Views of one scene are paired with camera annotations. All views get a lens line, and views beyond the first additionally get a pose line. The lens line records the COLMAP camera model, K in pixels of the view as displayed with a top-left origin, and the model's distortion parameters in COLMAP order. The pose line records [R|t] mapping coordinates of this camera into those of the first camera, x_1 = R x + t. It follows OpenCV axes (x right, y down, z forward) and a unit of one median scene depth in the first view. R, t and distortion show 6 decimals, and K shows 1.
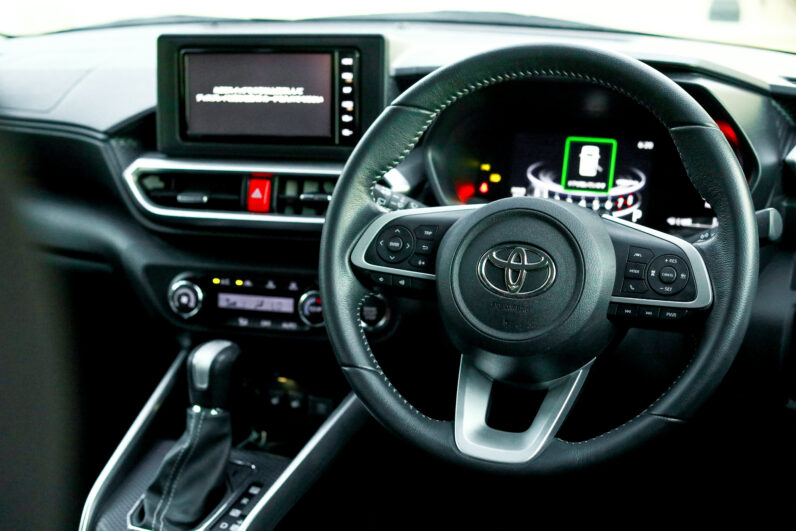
lens RADIAL K [[1258.1, 0, 398.0], [0, 1258.1, 265.5], [0, 0, 1]] dist [-0.097510, -0.002248]
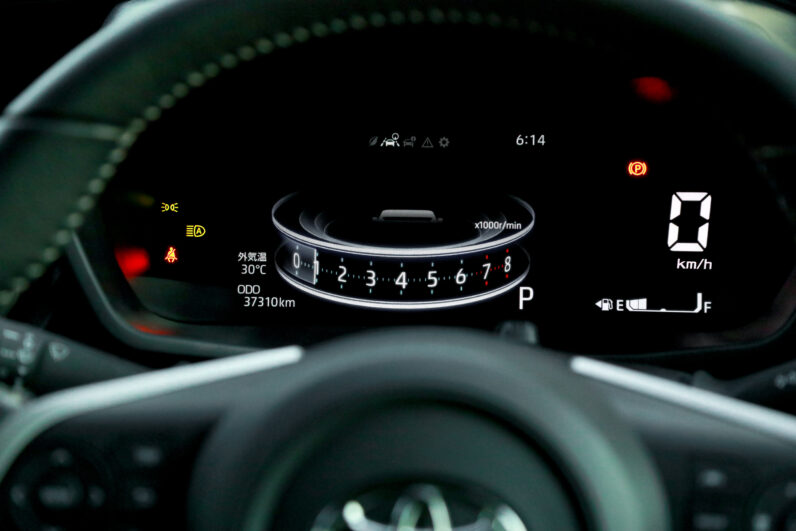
lens RADIAL K [[1840.7, 0, 398.0], [0, 1840.7, 265.5], [0, 0, 1]] dist [0.021050, 0.042576]
pose [[0.944666, -0.086440, 0.316440, -0.065251], [0.074147, 0.995957, 0.050707, -0.092073], [-0.319544, -0.024439, 0.947256, 0.399219]]
